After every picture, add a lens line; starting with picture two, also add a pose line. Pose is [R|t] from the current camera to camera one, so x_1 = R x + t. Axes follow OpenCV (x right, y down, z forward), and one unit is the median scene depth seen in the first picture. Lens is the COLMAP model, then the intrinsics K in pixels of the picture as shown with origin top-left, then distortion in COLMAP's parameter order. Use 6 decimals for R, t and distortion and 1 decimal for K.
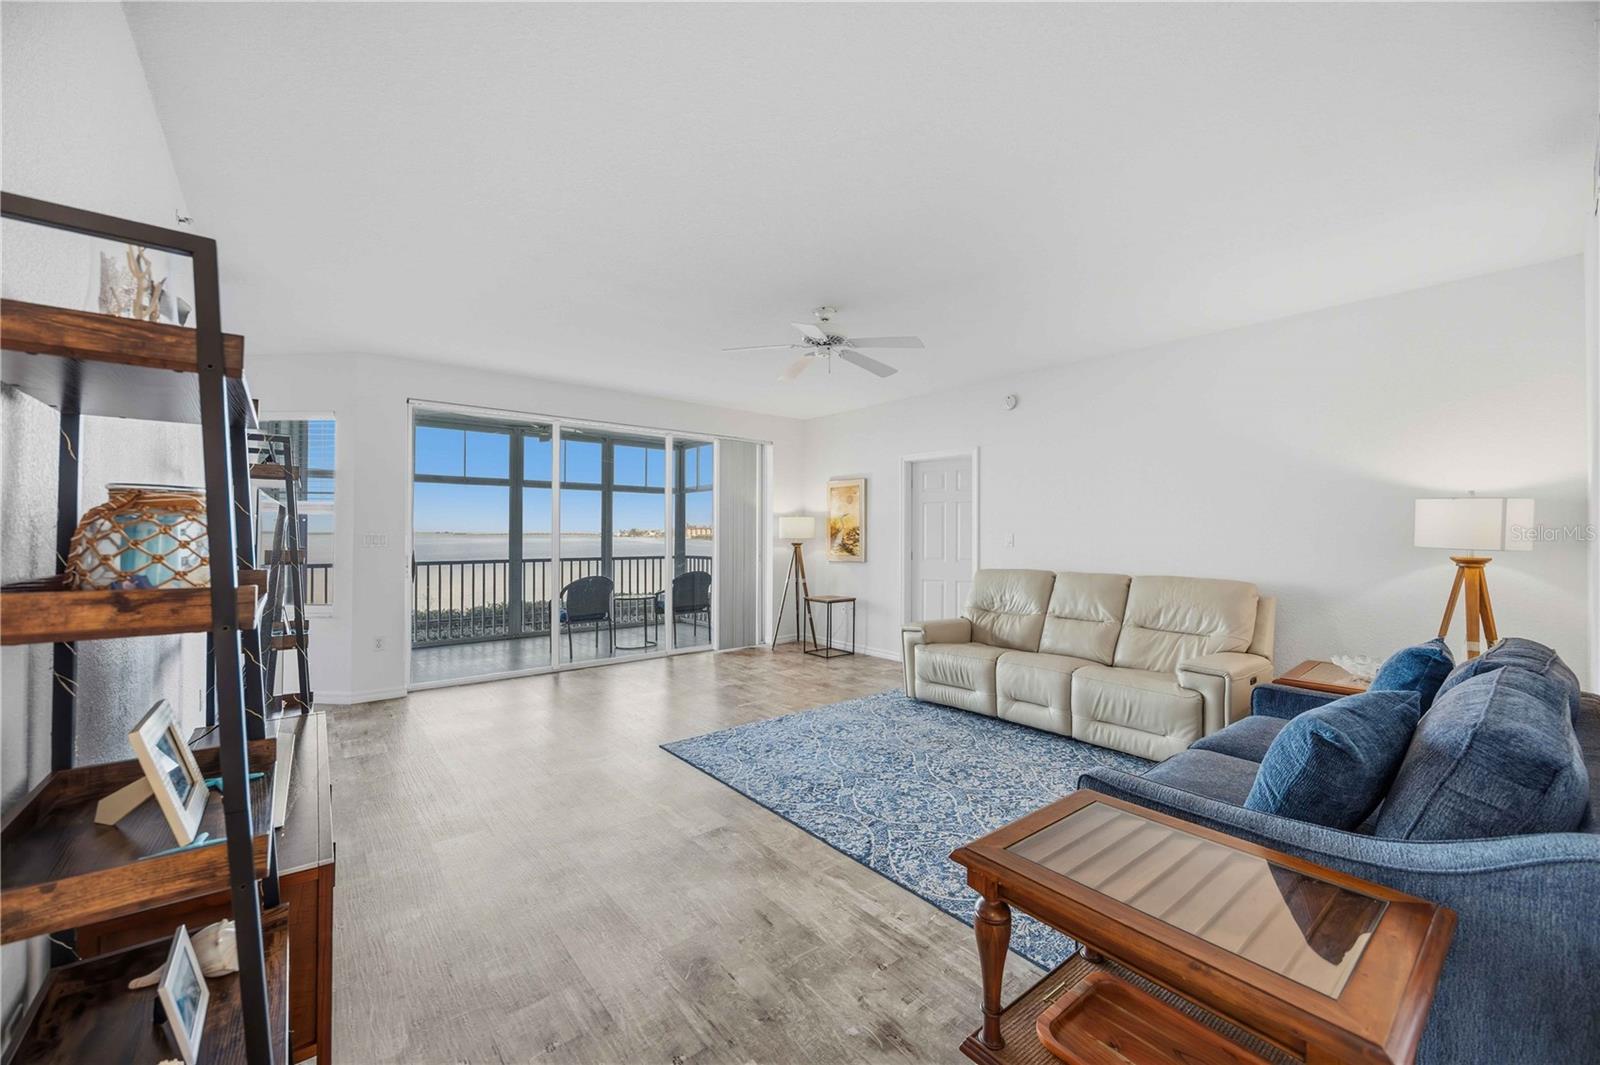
lens RADIAL K [[624.3, 0, 813.1], [0, 624.3, 535.1], [0, 0, 1]] dist [0.002091, -0.000211]
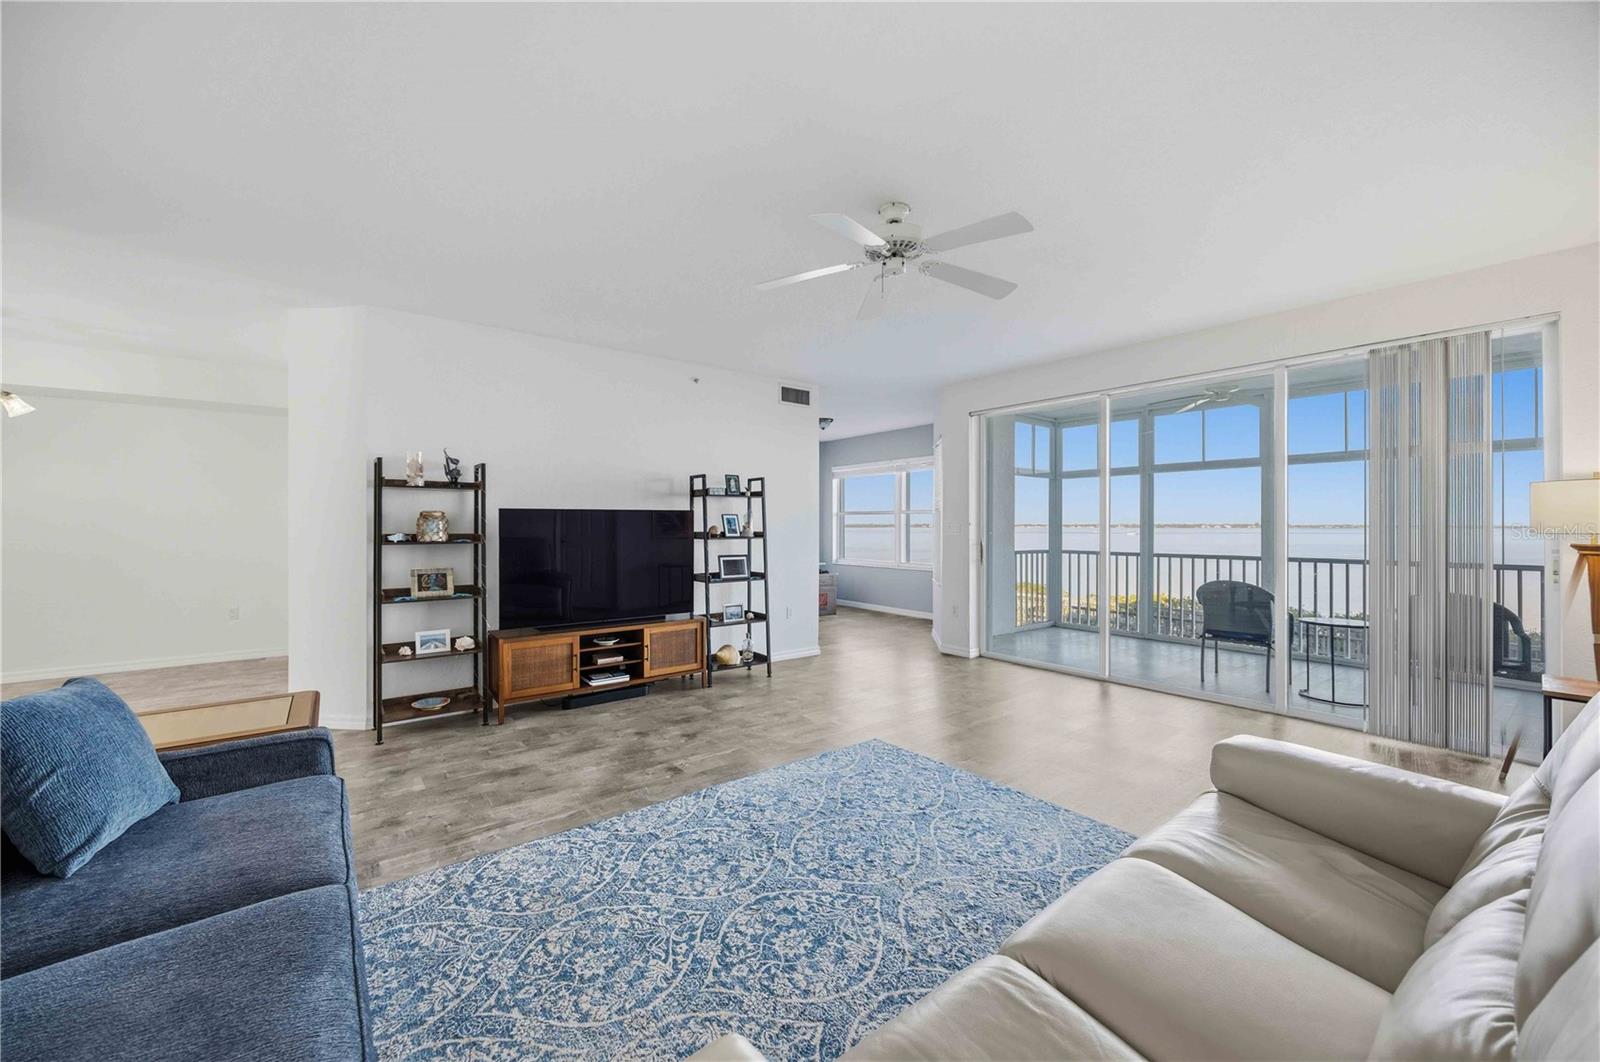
lens RADIAL K [[624.3, 0, 800.8], [0, 624.3, 521.9], [0, 0, 1]] dist [0.002091, -0.000211]
pose [[-0.044959, -0.008885, -0.998949, 0.641035], [-0.001373, 0.999960, -0.008832, 0.003556], [0.998988, 0.000975, -0.044969, 0.794815]]
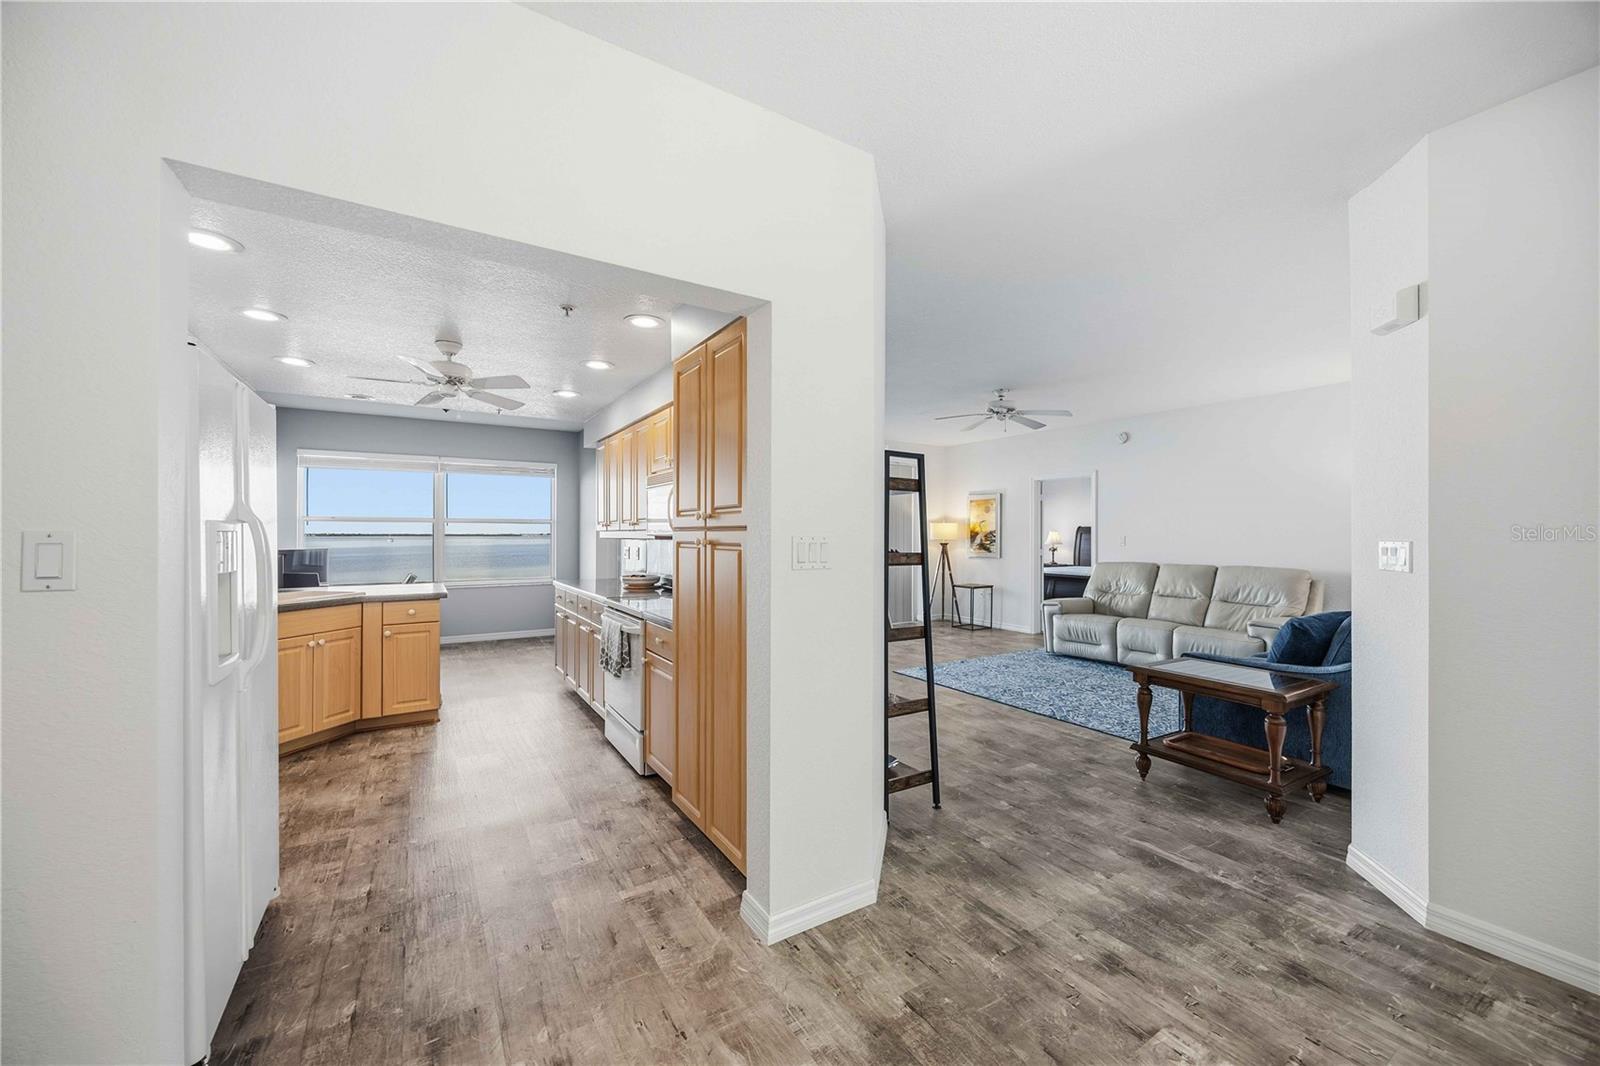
lens RADIAL K [[624.3, 0, 808.8], [0, 624.3, 538.7], [0, 0, 1]] dist [0.002091, -0.000211]
pose [[0.992257, -0.000894, -0.124200, -0.221048], [0.001262, 0.999995, 0.002881, -0.000856], [0.124197, -0.003016, 0.992253, -0.493332]]
